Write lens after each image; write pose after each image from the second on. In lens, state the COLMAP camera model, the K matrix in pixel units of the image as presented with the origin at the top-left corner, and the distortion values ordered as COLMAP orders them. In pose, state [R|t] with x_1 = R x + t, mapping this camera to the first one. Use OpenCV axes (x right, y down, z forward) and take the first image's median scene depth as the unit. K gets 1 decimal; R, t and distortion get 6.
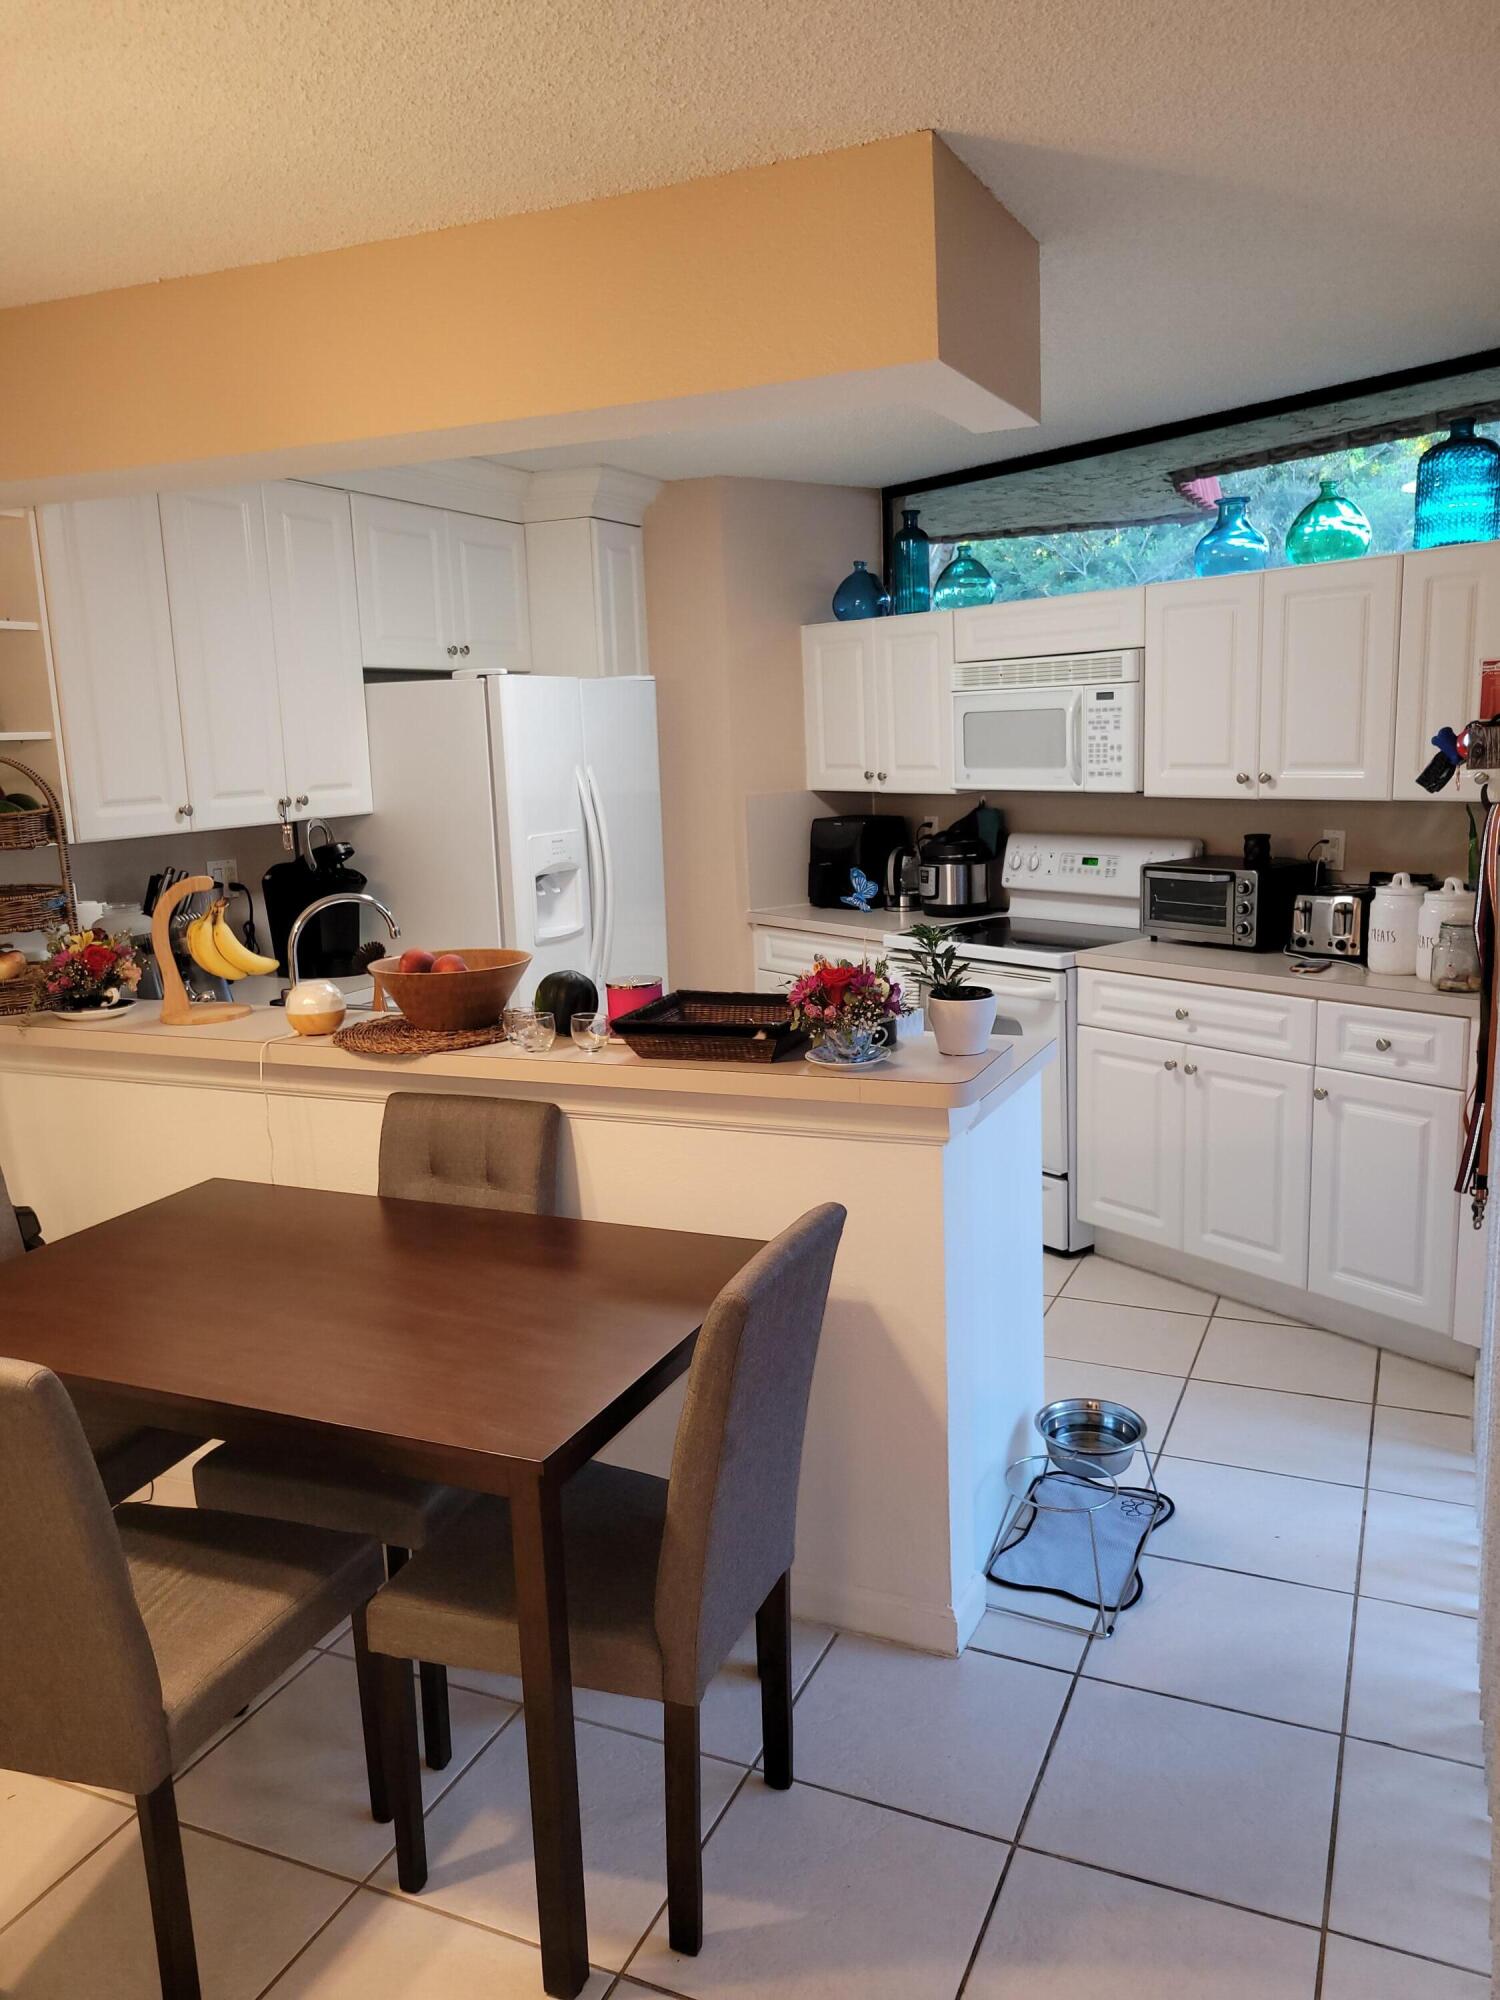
lens RADIAL K [[1493.1, 0, 764.6], [0, 1493.1, 1017.5], [0, 0, 1]] dist [0.041956, -0.010765]
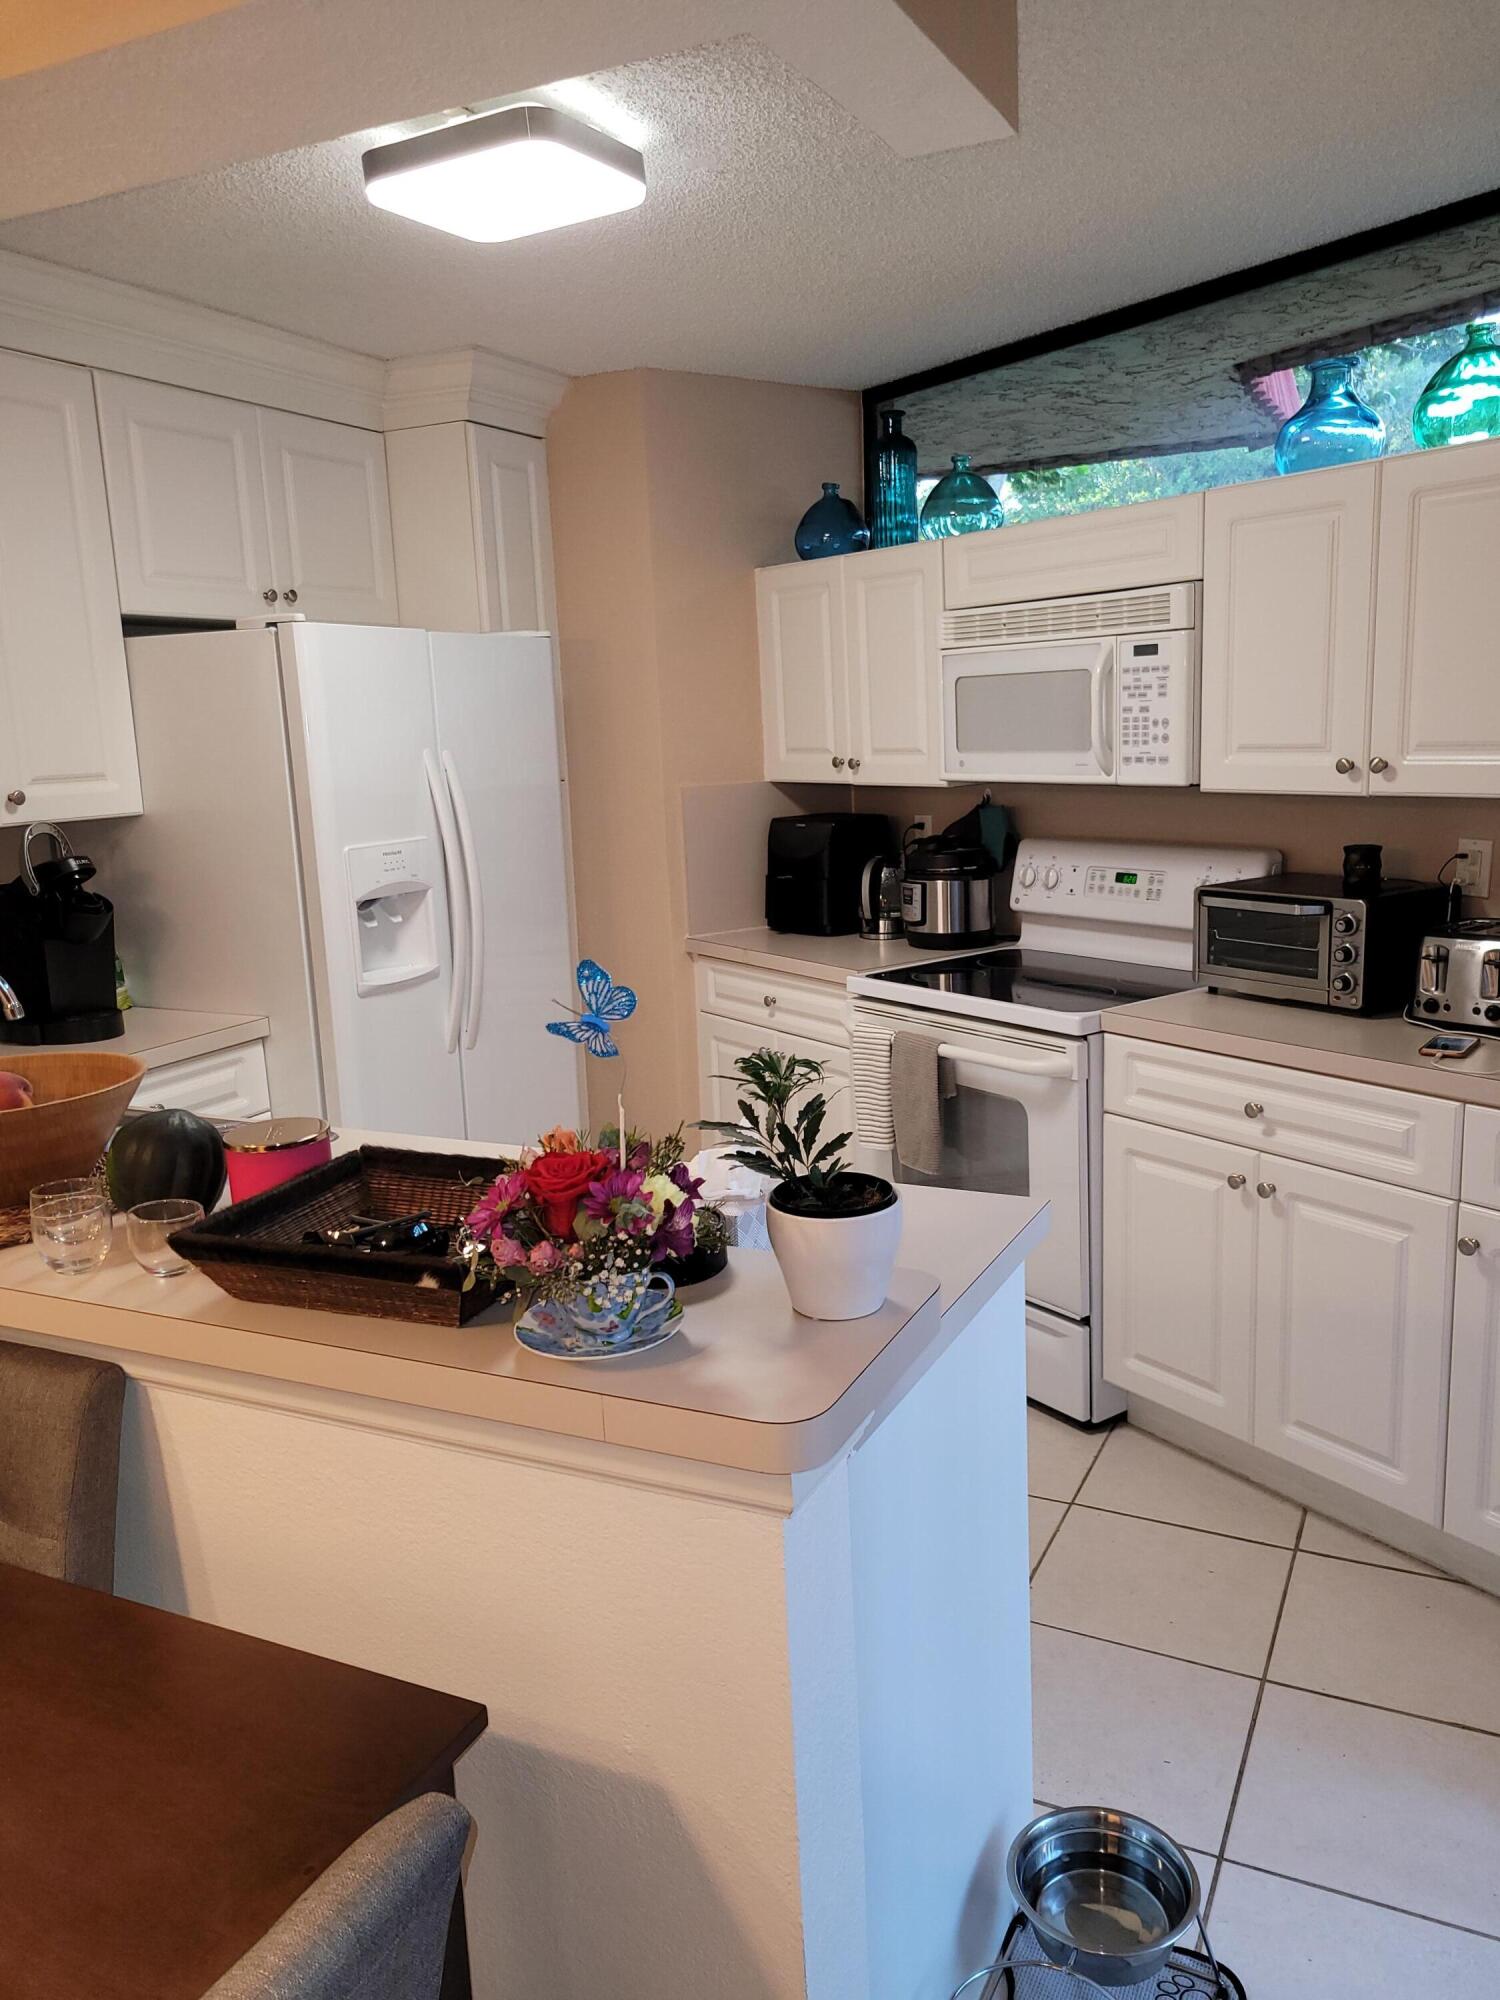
lens RADIAL K [[1516.3, 0, 767.2], [0, 1516.3, 1026.6], [0, 0, 1]] dist [0.040695, -0.005288]
pose [[0.999581, 0.002935, -0.028797, 0.072605], [-0.002589, 0.999924, 0.012022, -0.046424], [0.028830, -0.011942, 0.999513, 0.284552]]
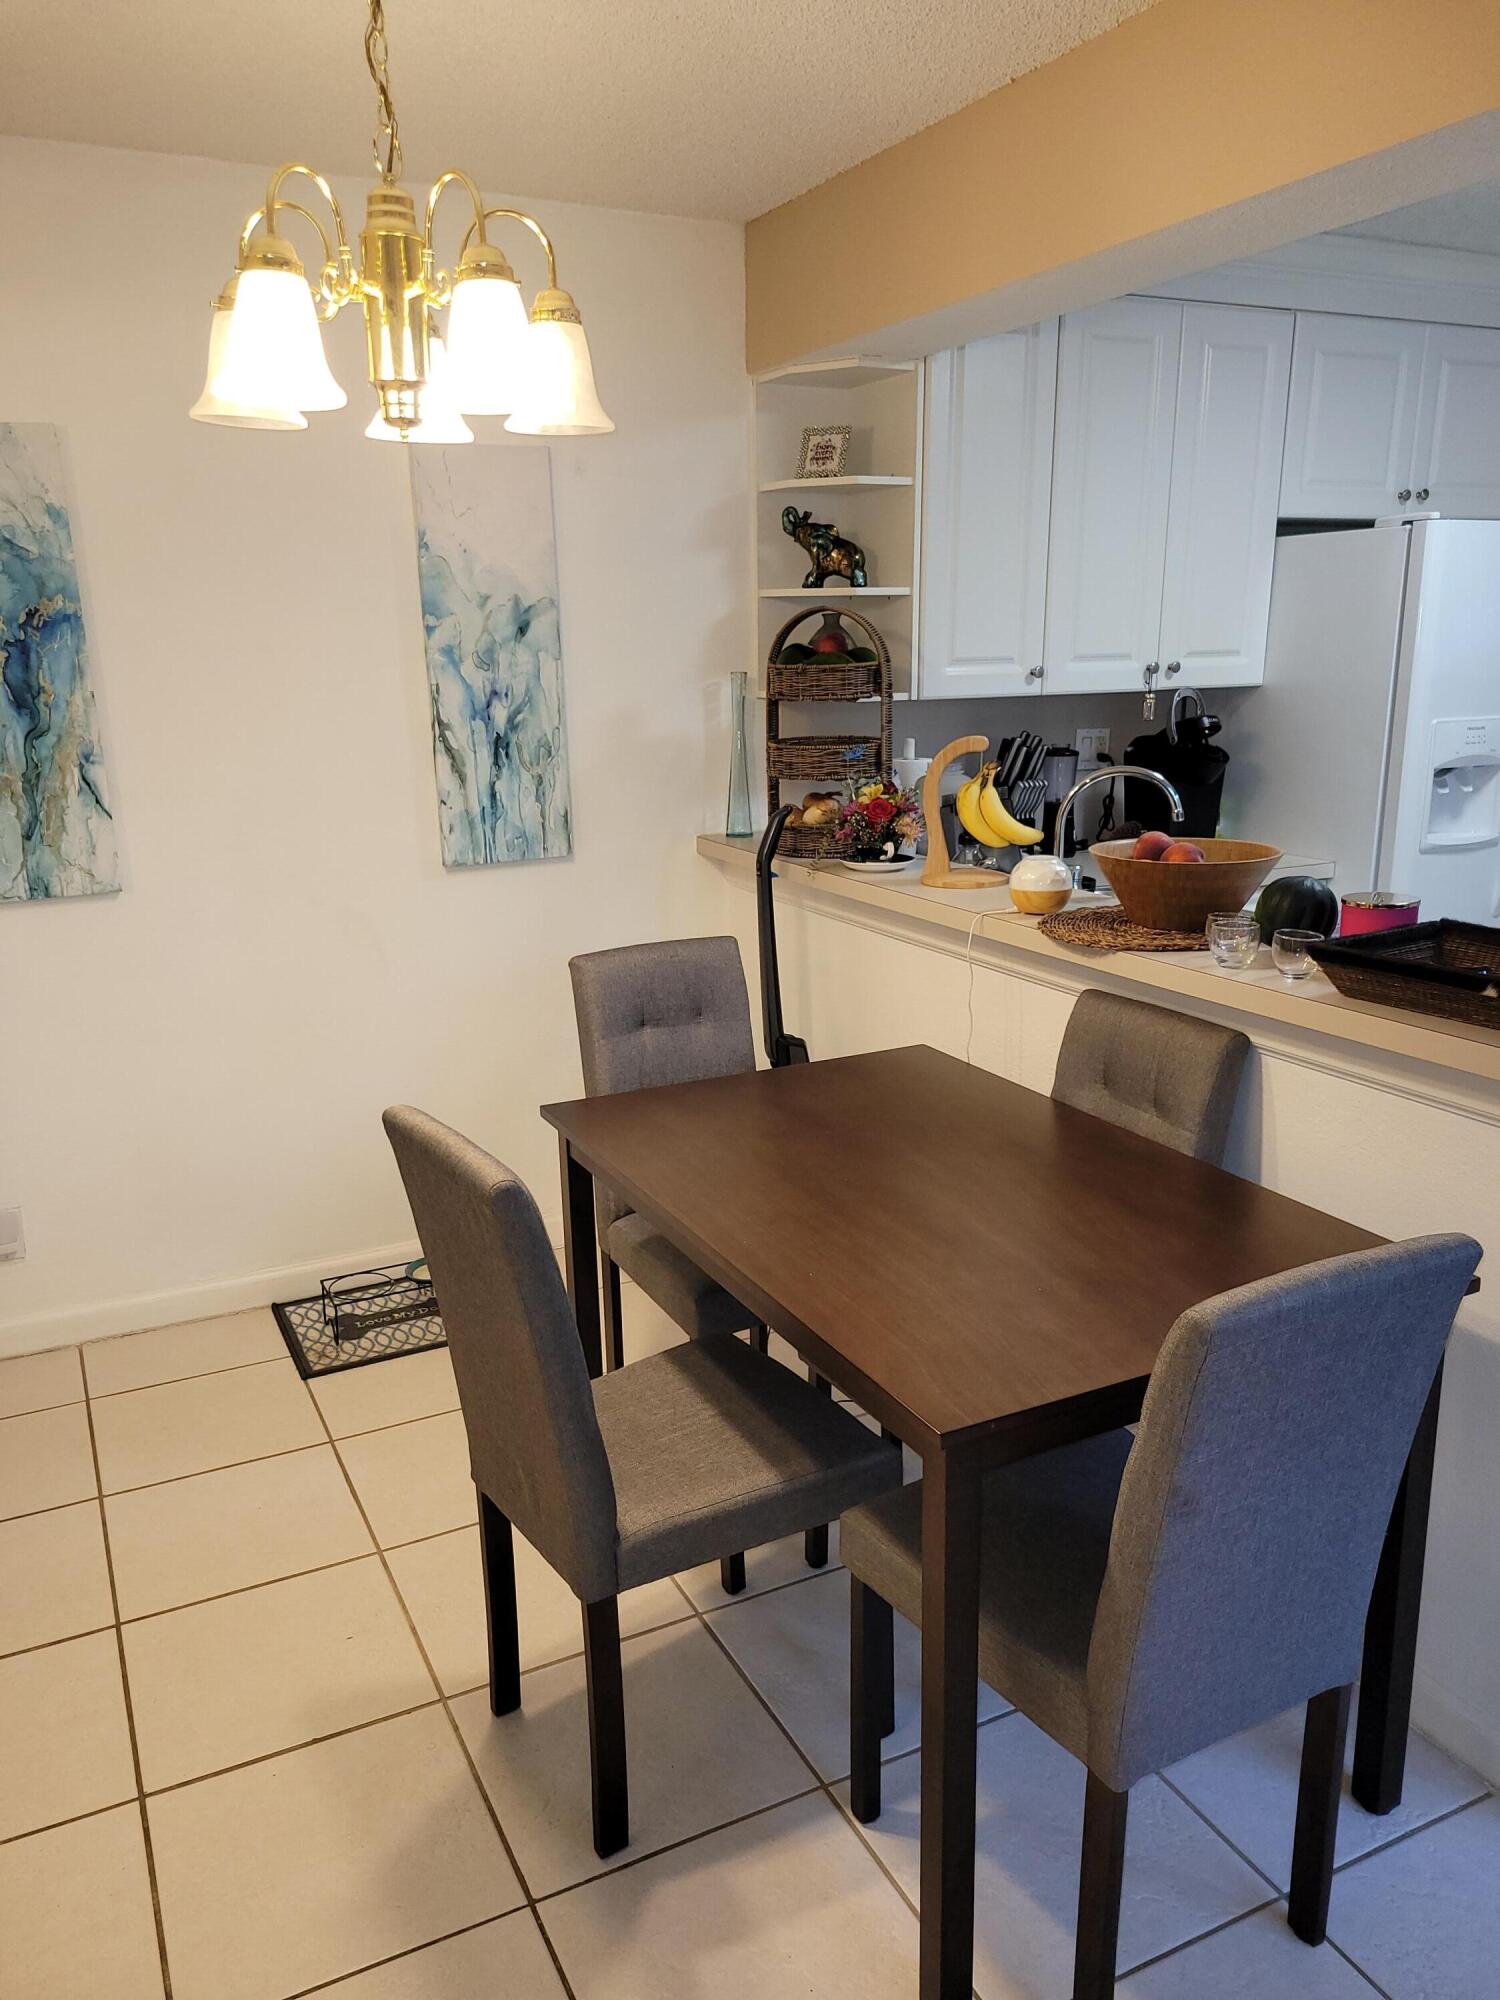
lens RADIAL K [[1503.5, 0, 753.9], [0, 1503.5, 1020.3], [0, 0, 1]] dist [0.043347, -0.002823]
pose [[0.771420, 0.180195, -0.610279, 0.101440], [-0.134267, 0.983568, 0.120694, -0.008919], [0.621999, -0.011165, 0.782938, 0.110576]]
